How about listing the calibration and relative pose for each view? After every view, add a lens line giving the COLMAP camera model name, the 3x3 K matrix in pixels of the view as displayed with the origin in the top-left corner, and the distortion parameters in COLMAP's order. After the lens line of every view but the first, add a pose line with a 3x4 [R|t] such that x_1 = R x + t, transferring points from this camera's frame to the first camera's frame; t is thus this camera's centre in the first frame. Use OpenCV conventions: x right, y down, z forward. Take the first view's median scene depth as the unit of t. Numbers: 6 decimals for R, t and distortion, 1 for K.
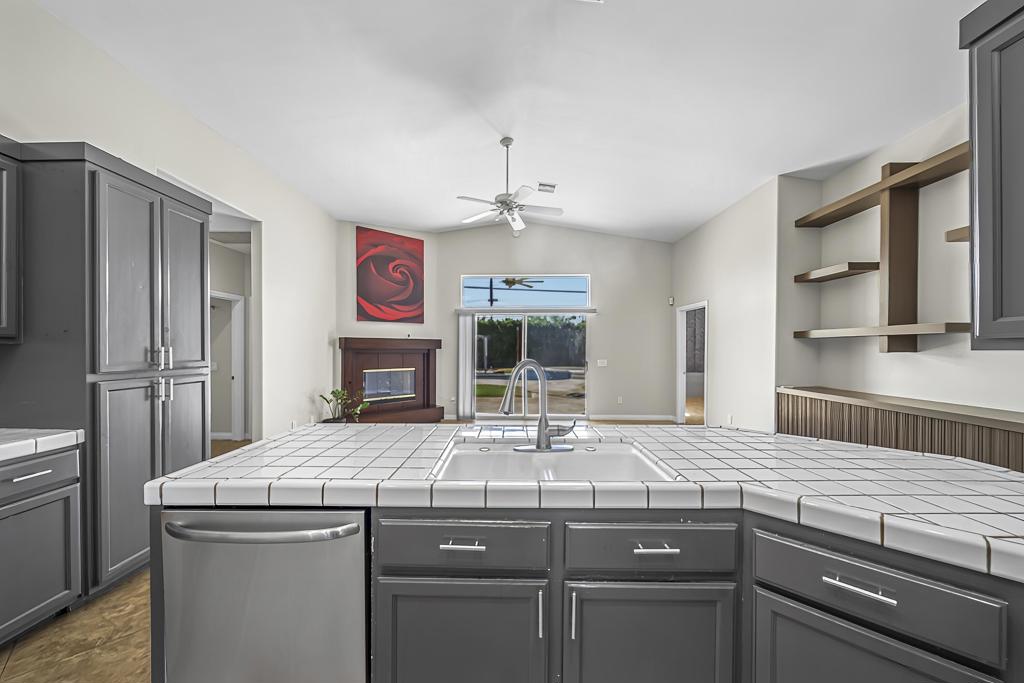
lens RADIAL K [[374.8, 0, 509.6], [0, 374.8, 351.3], [0, 0, 1]] dist [0.001074, 0.000103]
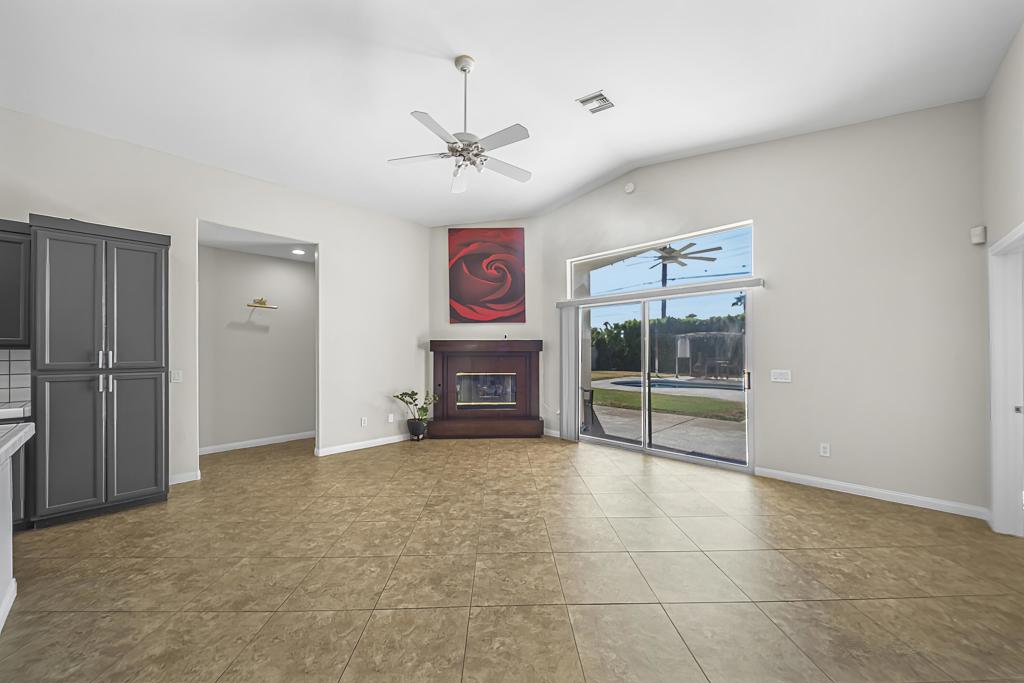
lens RADIAL K [[374.8, 0, 509.6], [0, 374.8, 351.3], [0, 0, 1]] dist [0.001074, 0.000103]
pose [[0.724680, -0.003903, -0.689075, 0.364617], [-0.000692, 0.999979, -0.006392, -0.000964], [0.689086, 0.005109, 0.724662, 0.356373]]
